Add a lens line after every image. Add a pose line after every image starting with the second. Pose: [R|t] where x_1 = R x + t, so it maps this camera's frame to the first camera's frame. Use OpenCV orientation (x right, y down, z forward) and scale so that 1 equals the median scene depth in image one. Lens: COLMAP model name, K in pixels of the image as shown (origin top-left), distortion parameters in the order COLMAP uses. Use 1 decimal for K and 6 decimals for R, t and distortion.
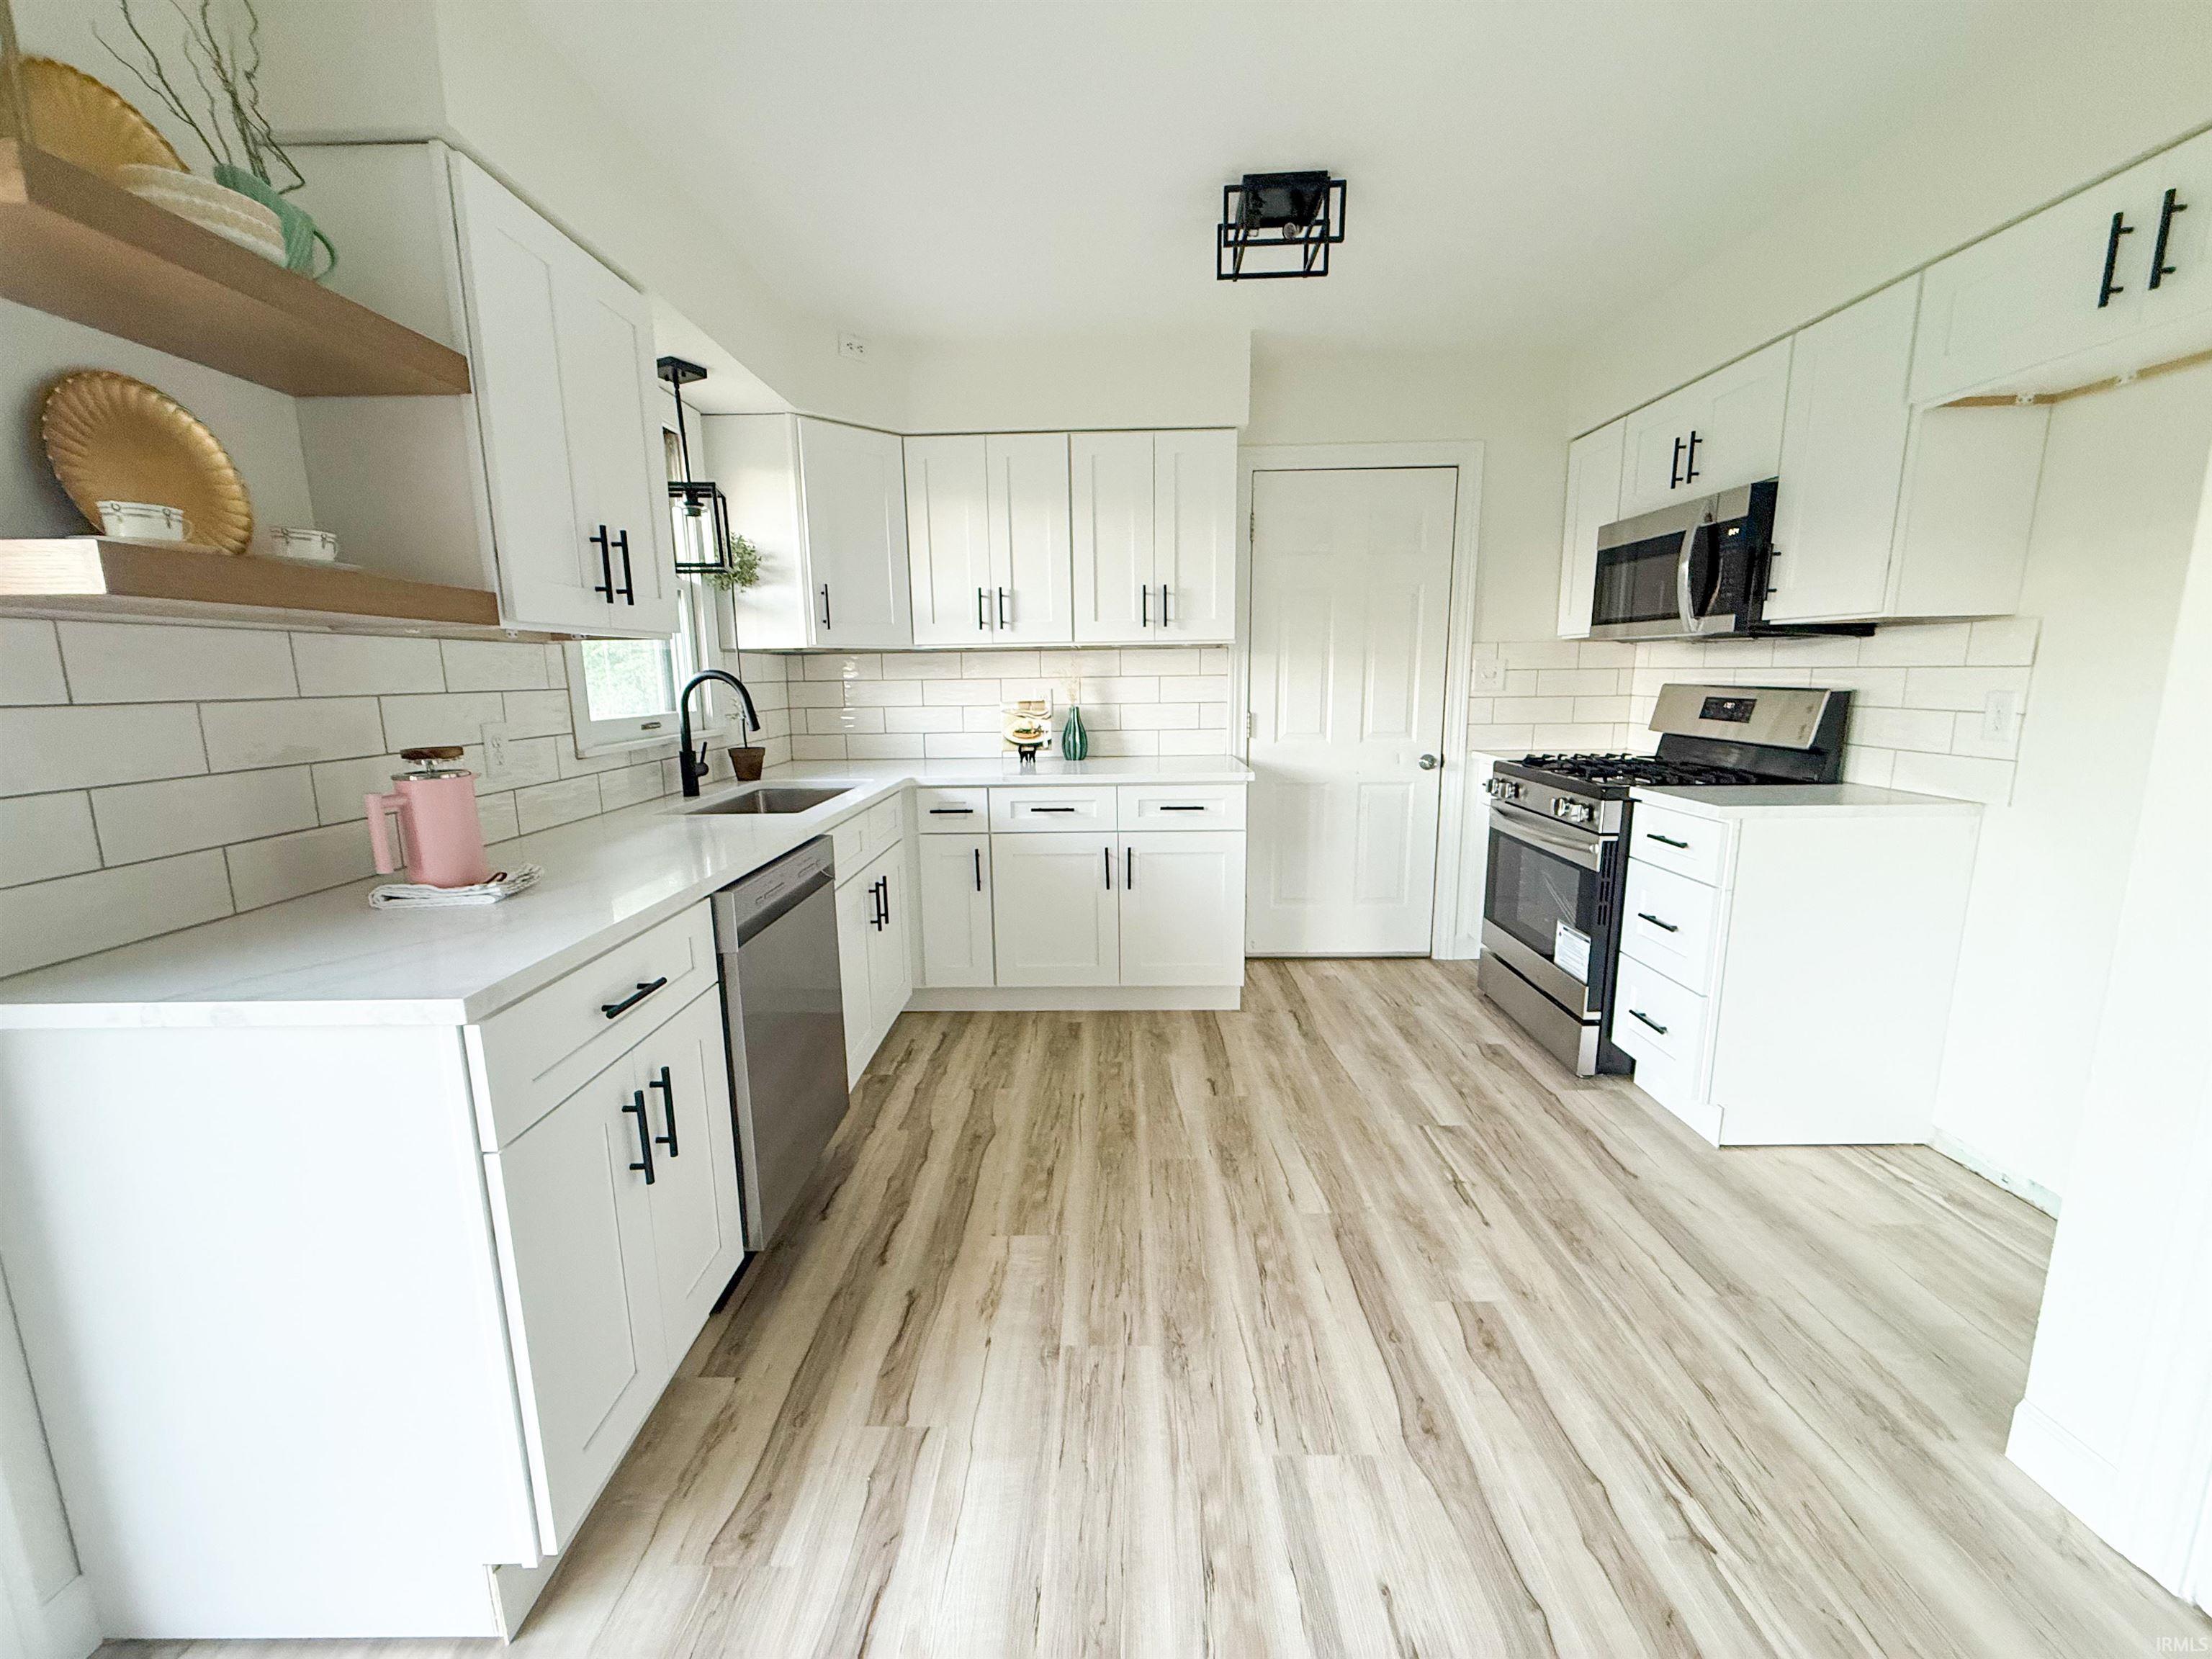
lens RADIAL K [[877.2, 0, 1096.5], [0, 877.2, 830.4], [0, 0, 1]] dist [-0.001221, -0.000087]
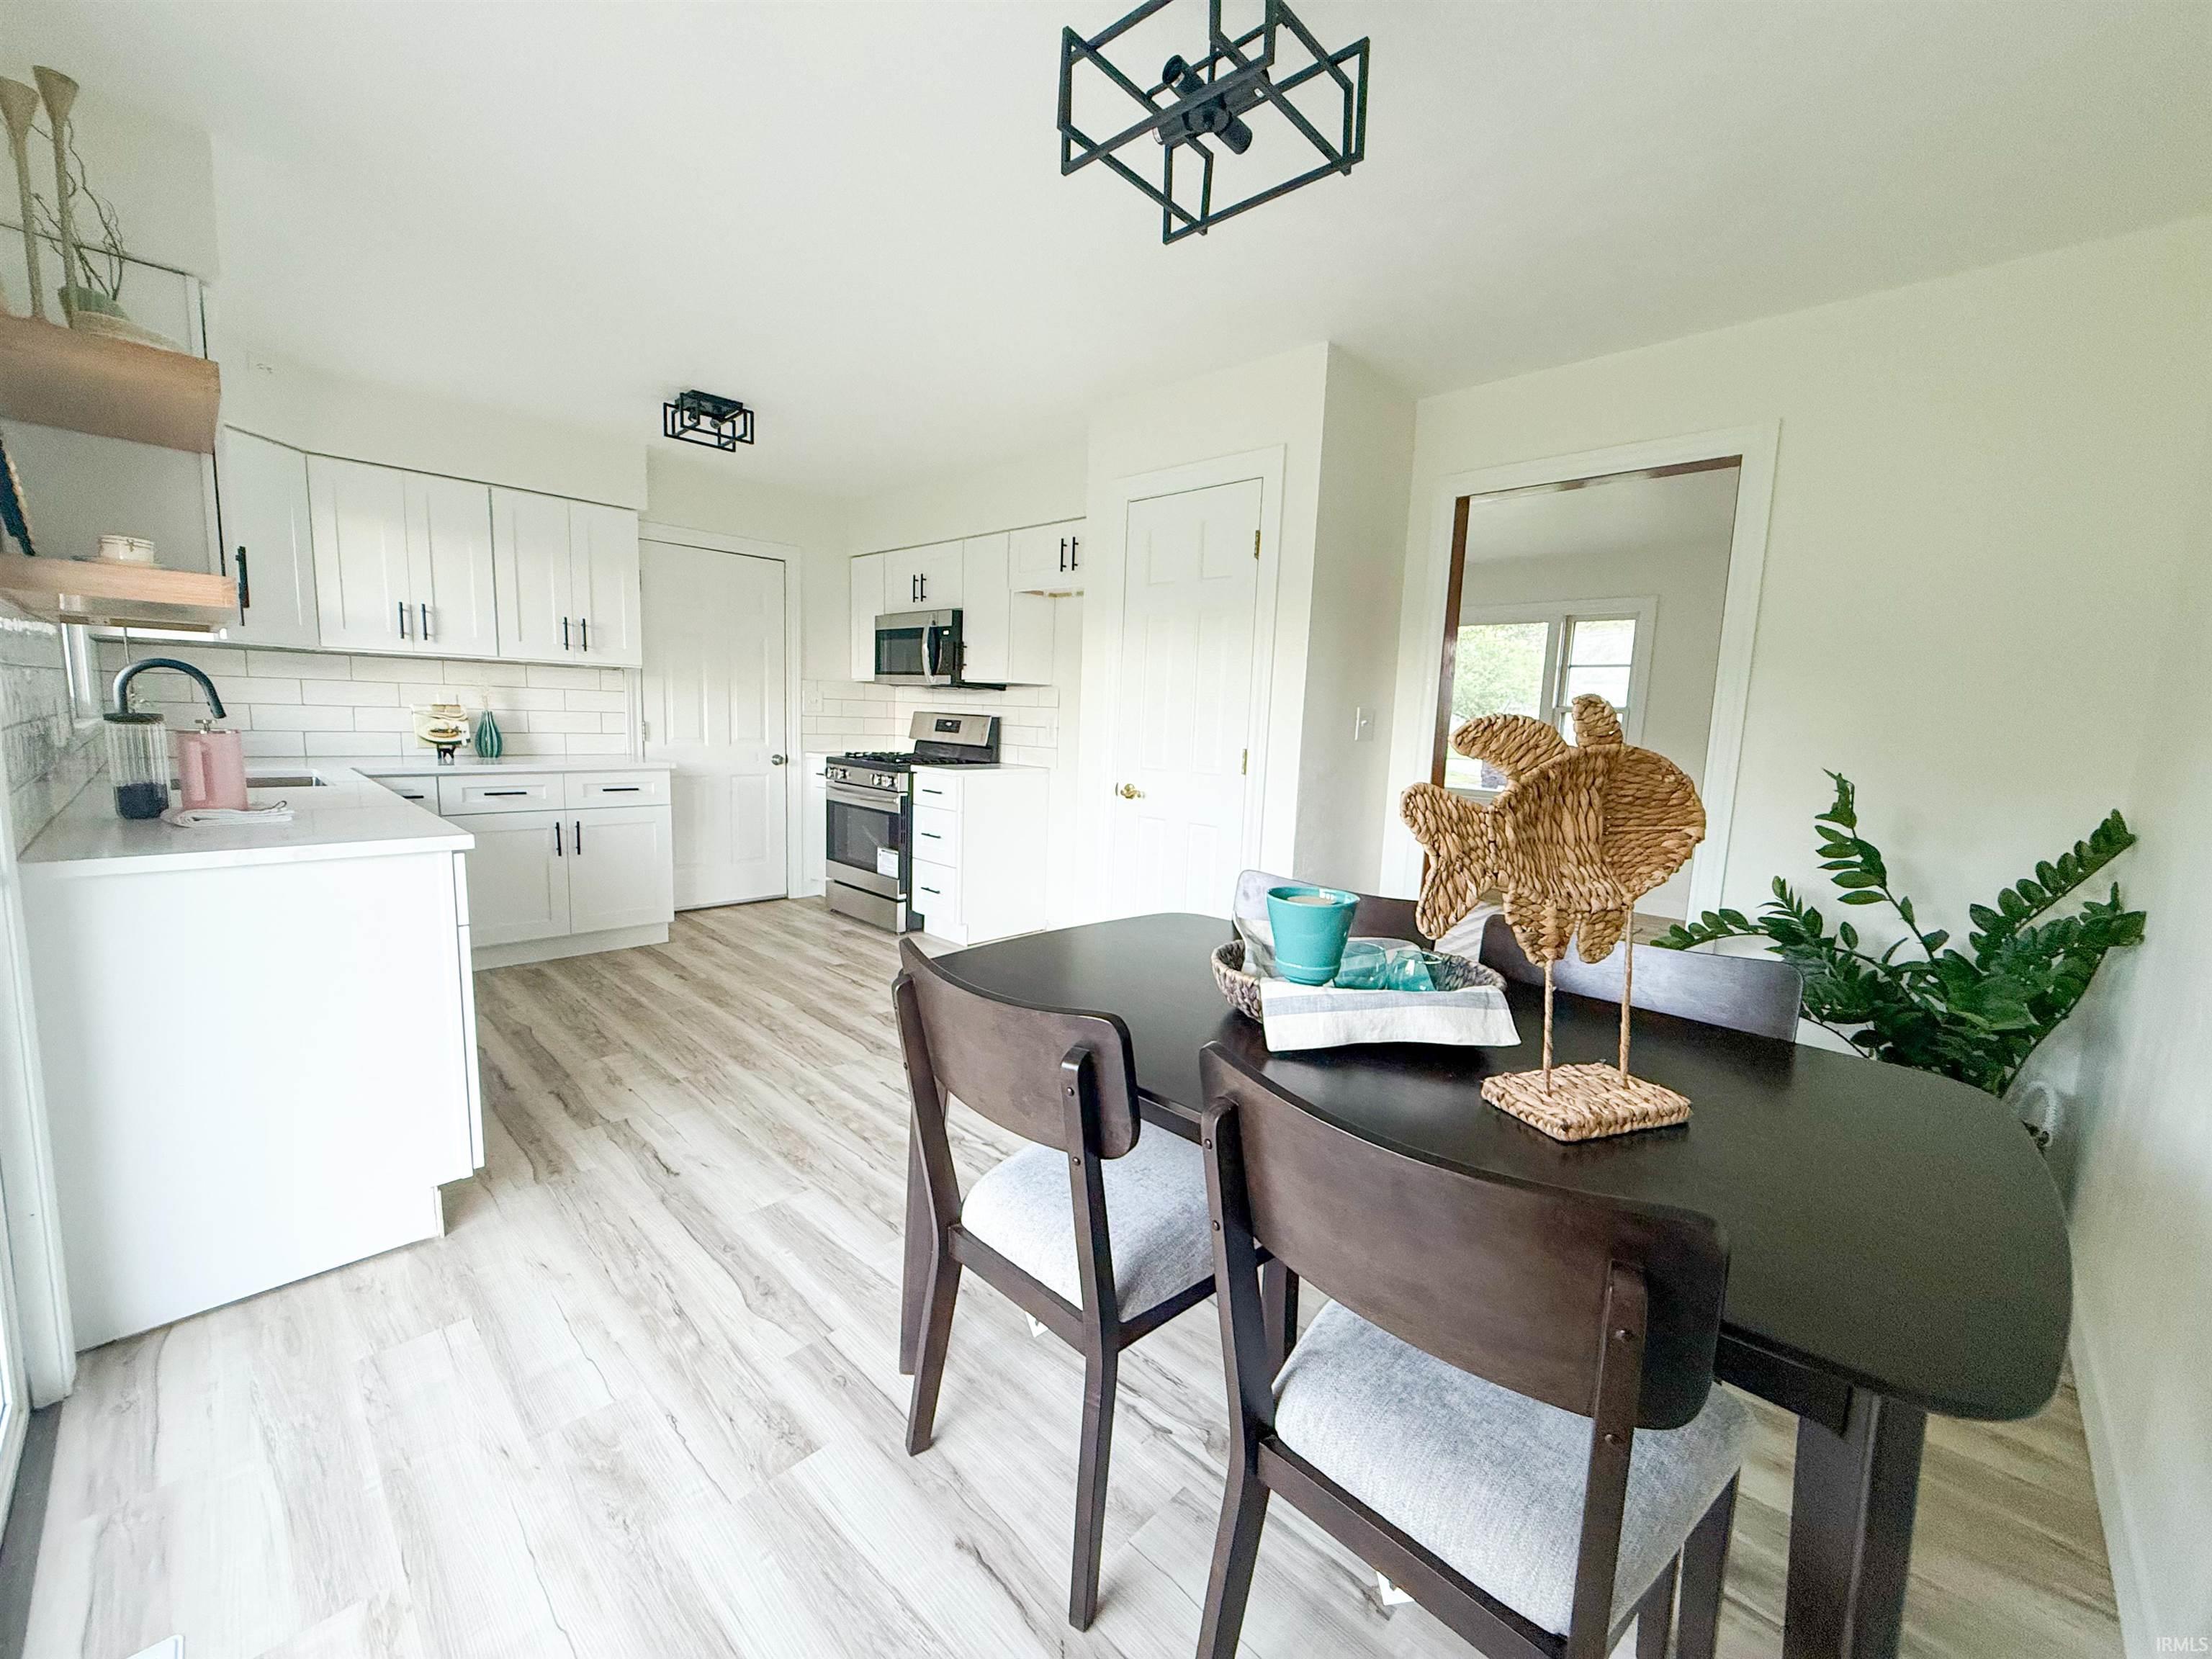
lens RADIAL K [[877.2, 0, 1097.6], [0, 877.2, 826.7], [0, 0, 1]] dist [-0.001221, -0.000087]
pose [[0.681835, -0.055243, 0.729417, -0.448016], [0.083516, 0.996503, -0.002597, 0.110943], [-0.726722, 0.062689, 0.684065, -0.503634]]
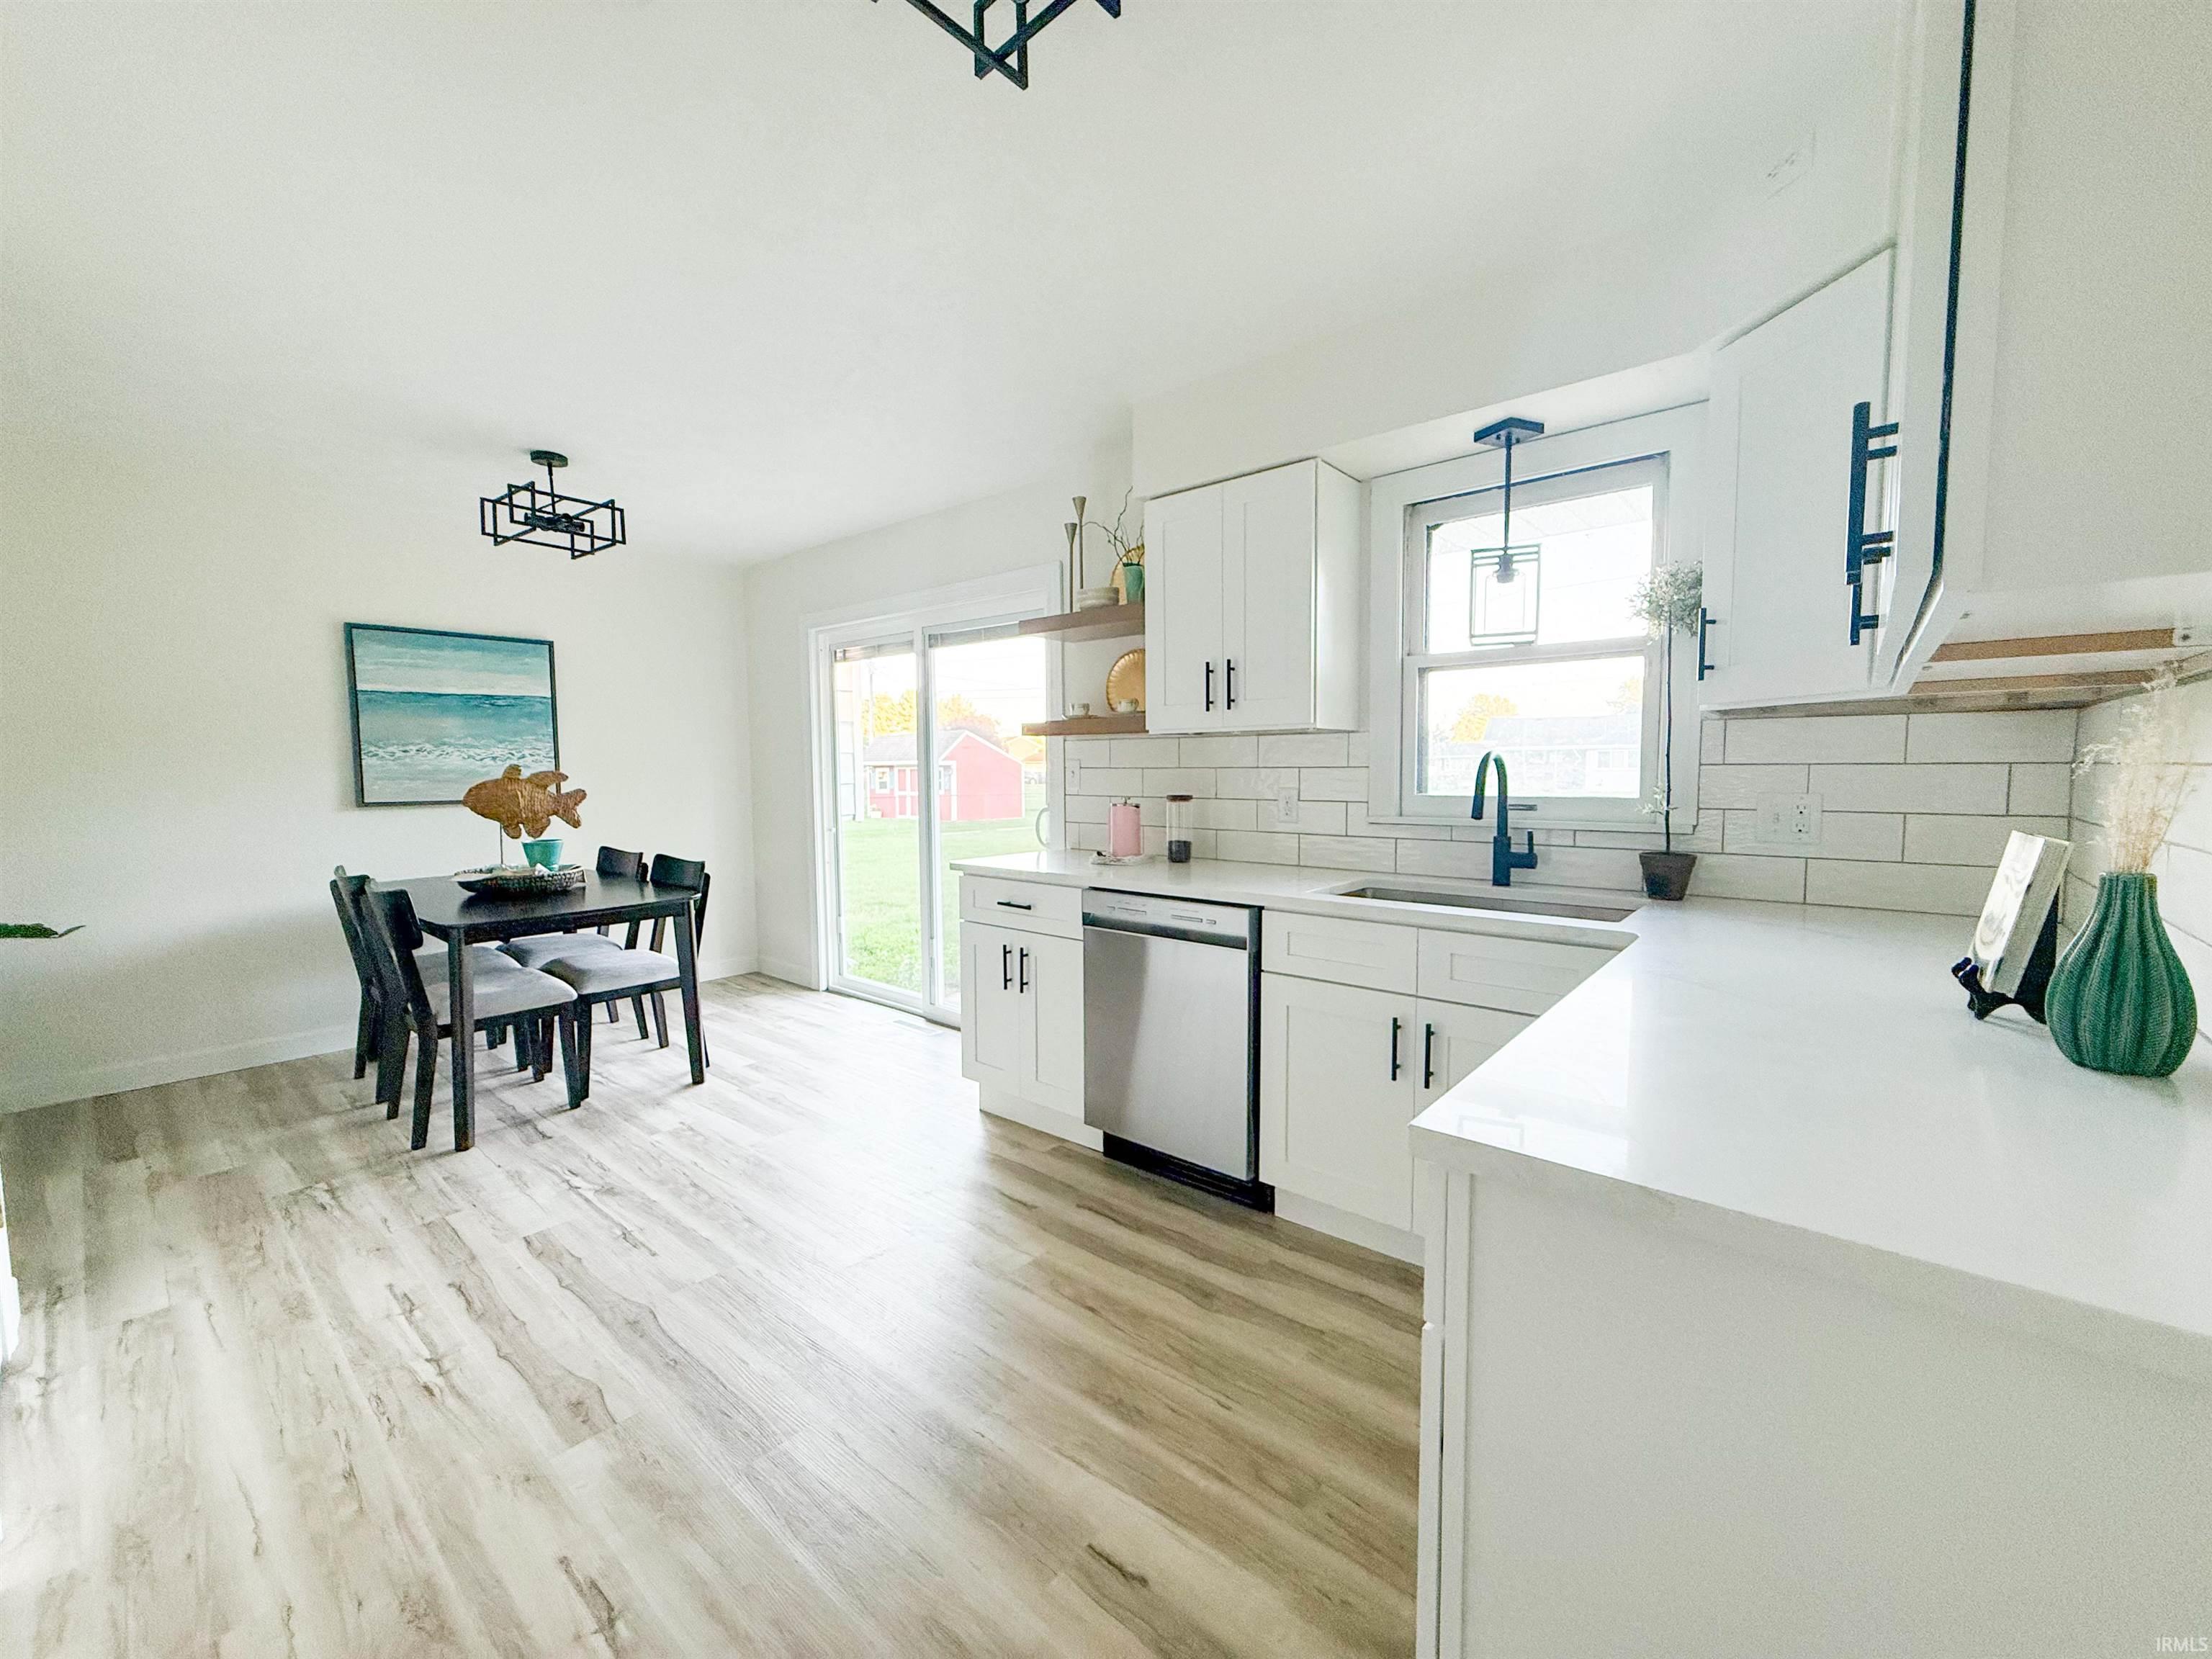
lens RADIAL K [[877.2, 0, 1108.4], [0, 877.2, 827.4], [0, 0, 1]] dist [-0.001221, -0.000087]
pose [[-0.627942, 0.073500, -0.774782, 0.514369], [-0.122251, 0.973856, 0.191467, -0.228977], [0.768598, 0.214948, -0.602539, 1.248863]]
